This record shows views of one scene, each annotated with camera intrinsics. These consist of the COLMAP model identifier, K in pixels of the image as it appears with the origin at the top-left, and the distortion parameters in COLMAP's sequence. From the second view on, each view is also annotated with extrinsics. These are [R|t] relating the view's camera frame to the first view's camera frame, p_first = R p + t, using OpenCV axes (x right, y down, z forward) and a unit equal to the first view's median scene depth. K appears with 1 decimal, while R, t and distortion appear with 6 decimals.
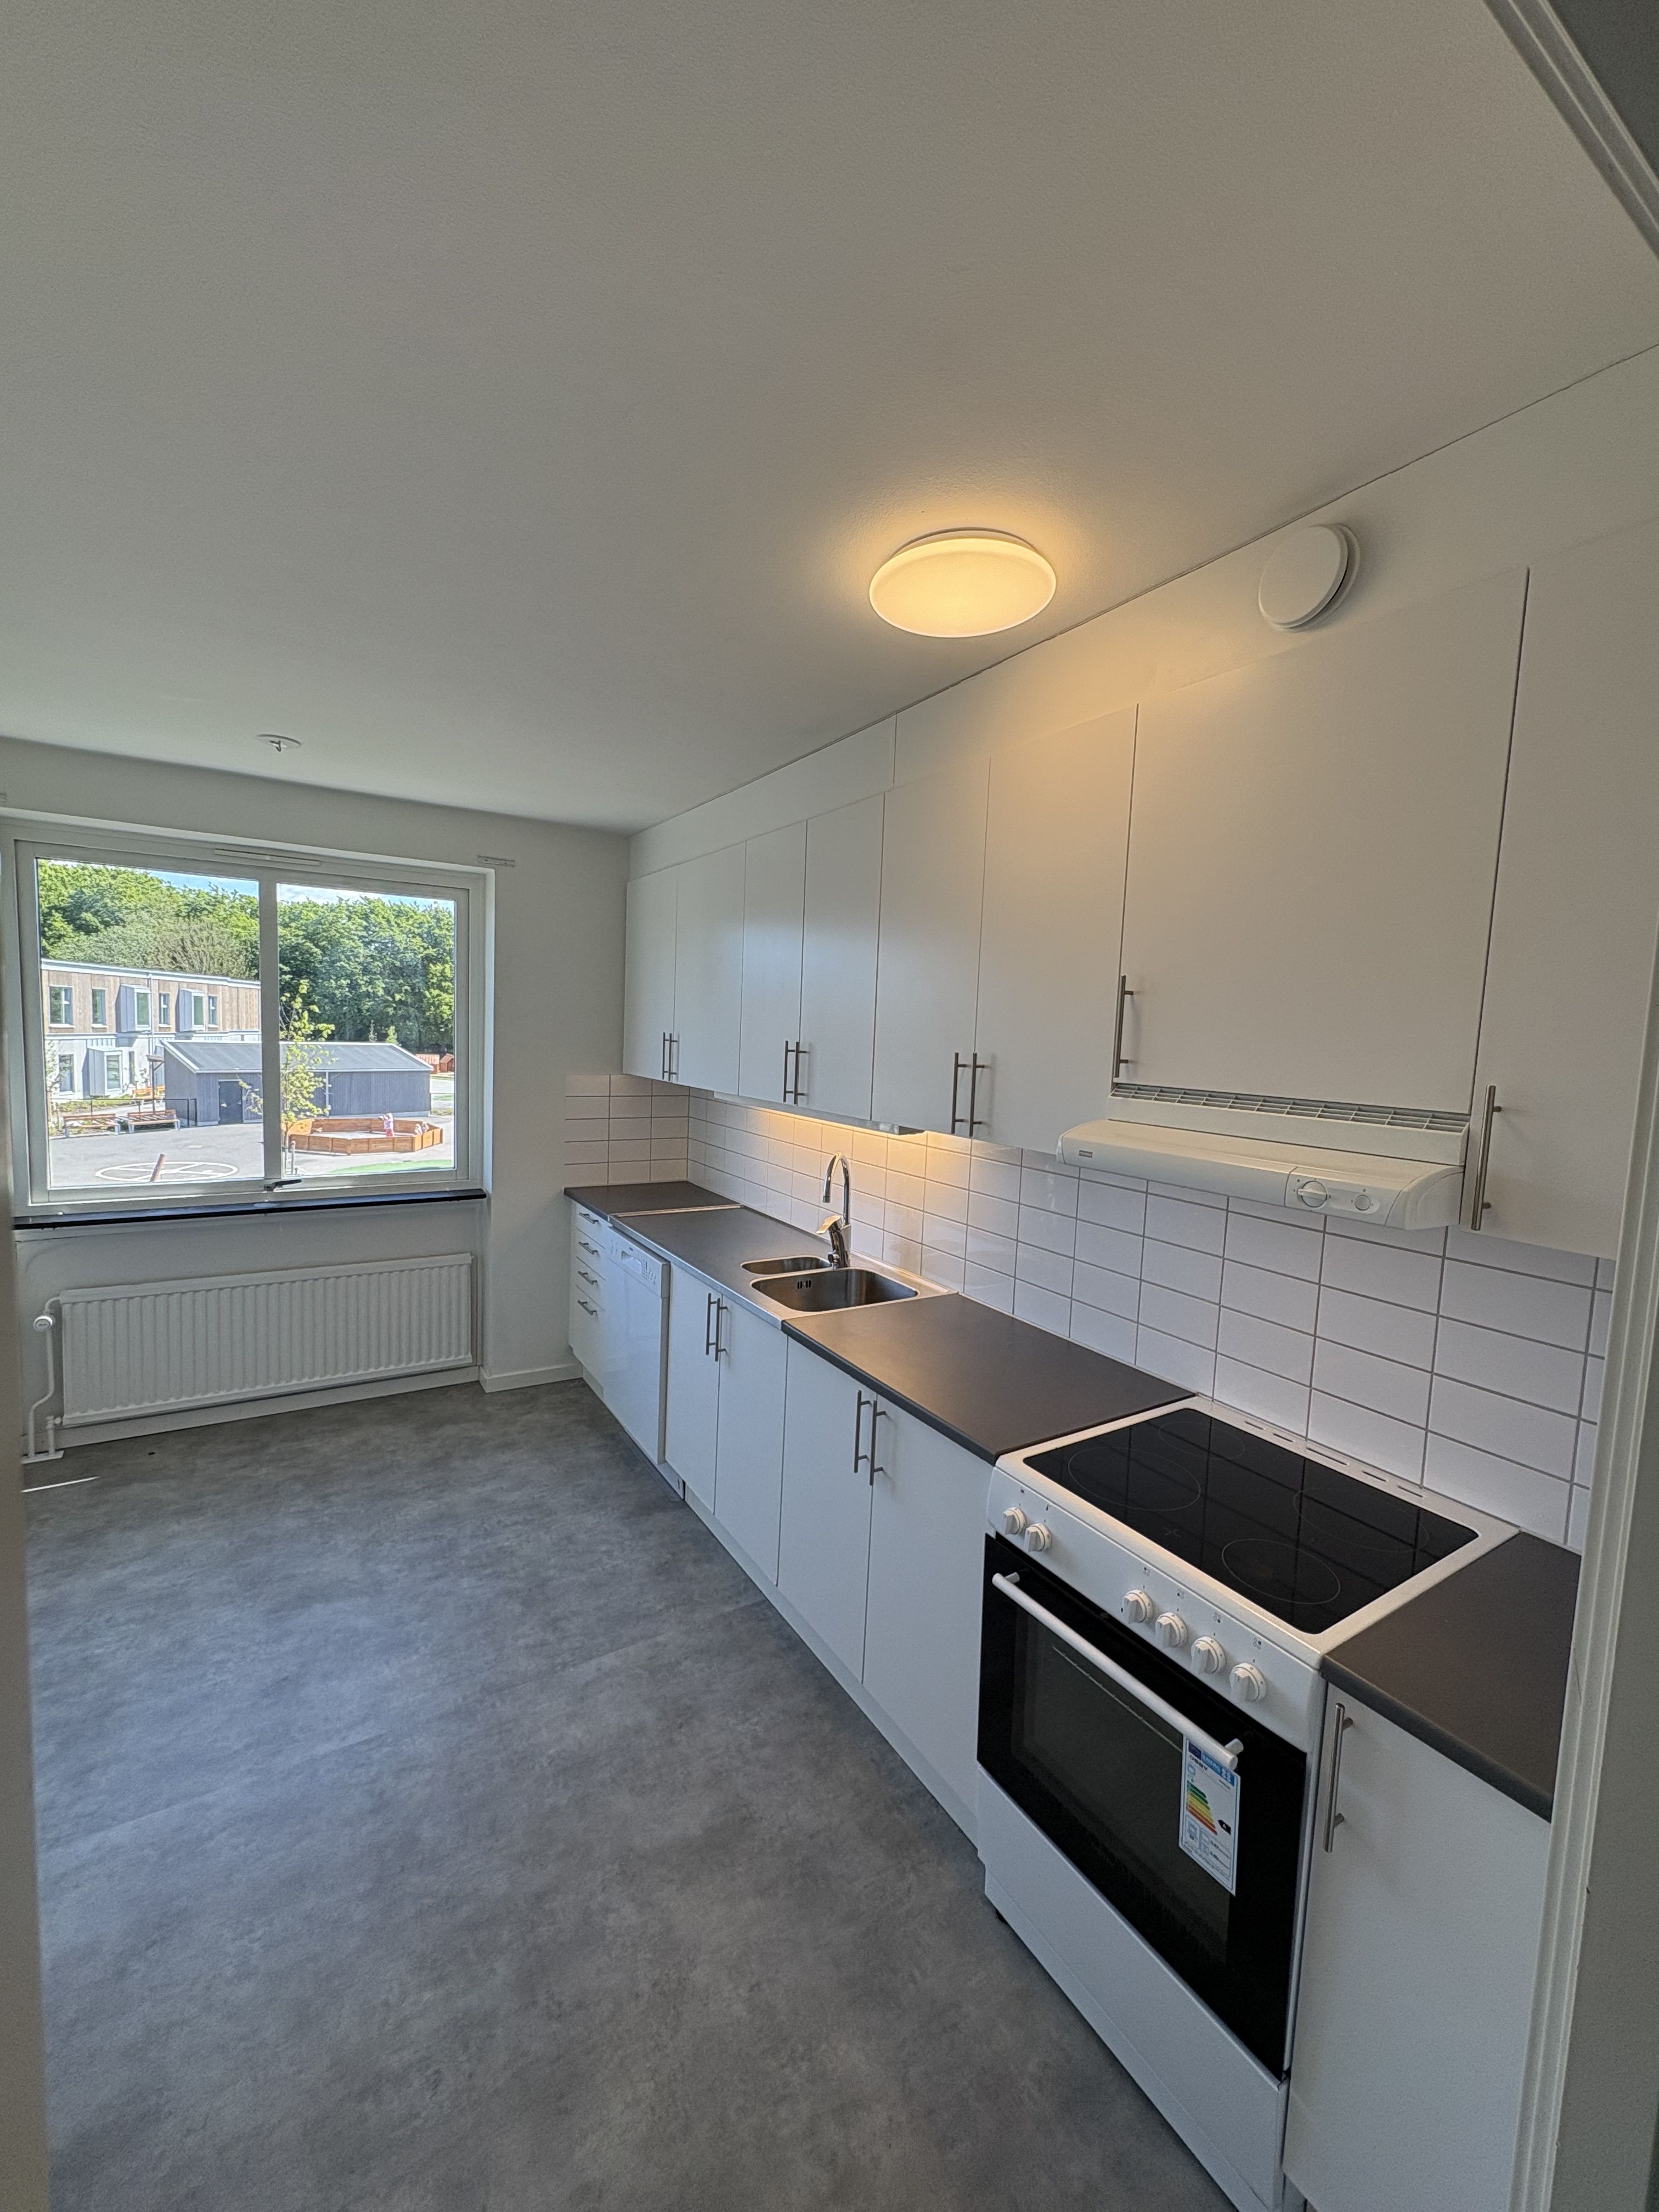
lens RADIAL K [[877.3, 0, 829.5], [0, 877.3, 1106.0], [0, 0, 1]] dist [-0.002029, 0.000289]
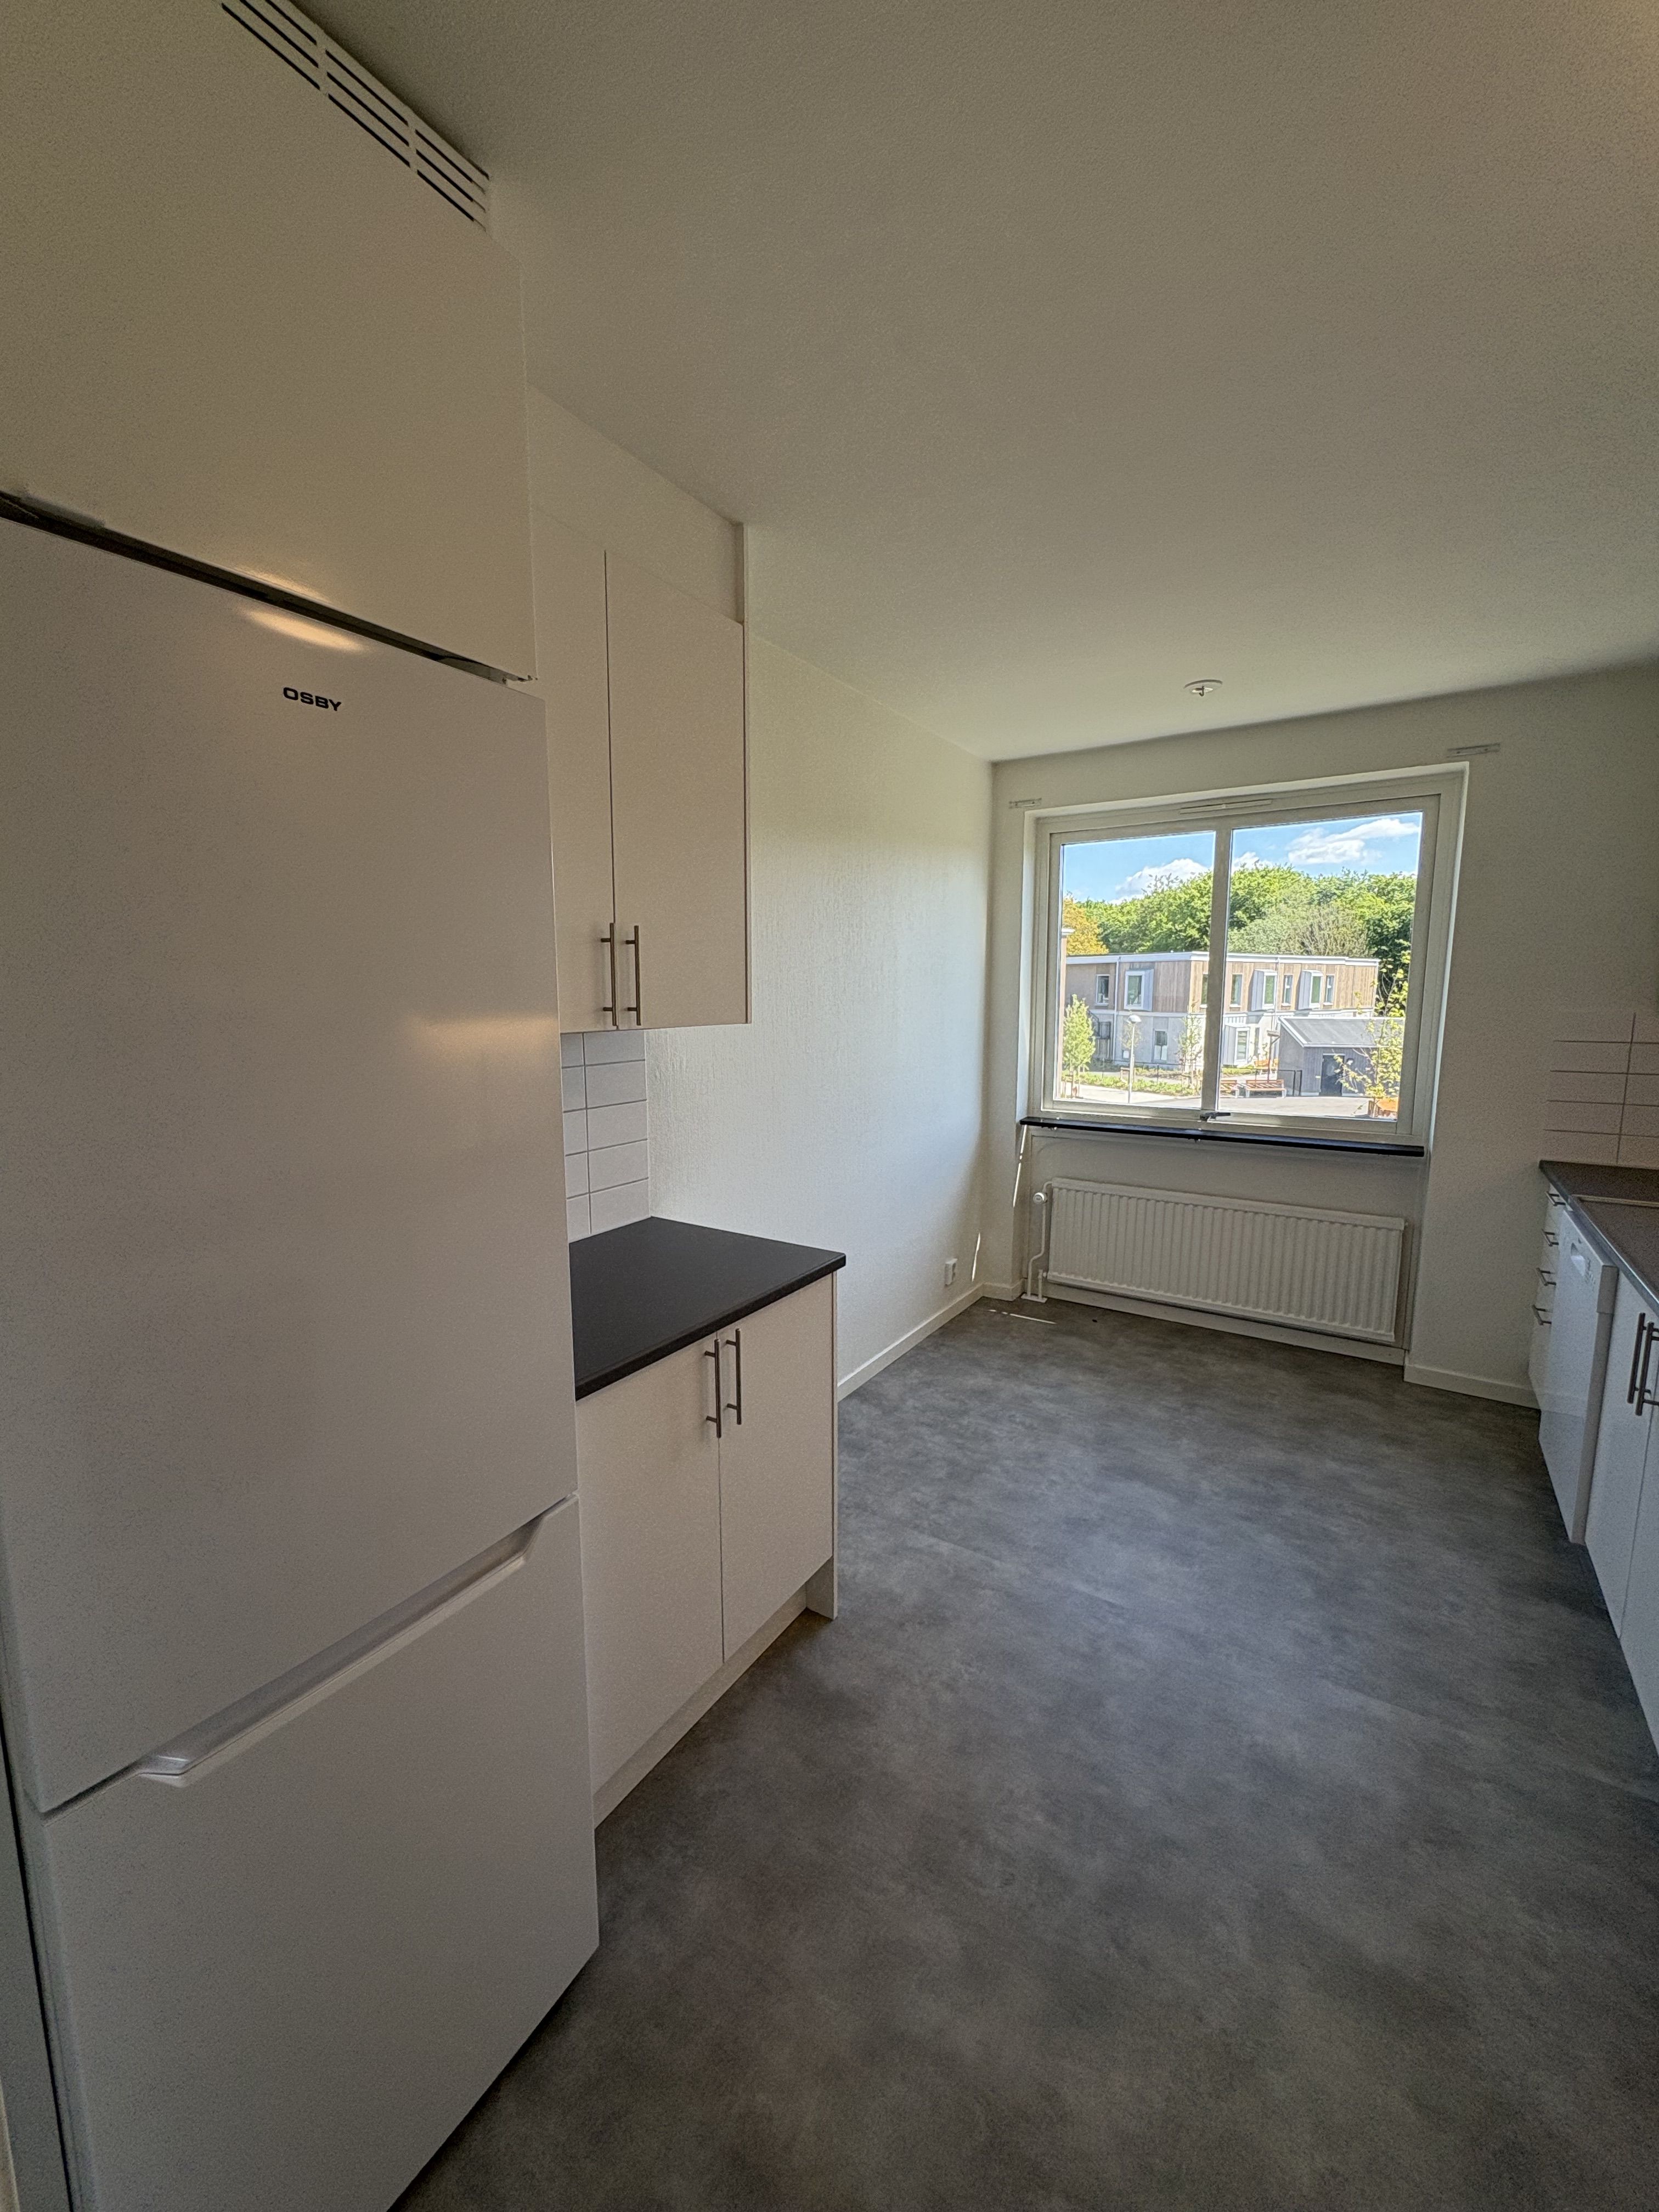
lens RADIAL K [[877.3, 0, 829.5], [0, 877.3, 1106.0], [0, 0, 1]] dist [-0.002029, 0.000289]
pose [[0.424617, 0.079060, -0.901915, 0.163450], [-0.056786, 0.996544, 0.060621, 0.046243], [0.903591, 0.025475, 0.427639, 0.140203]]
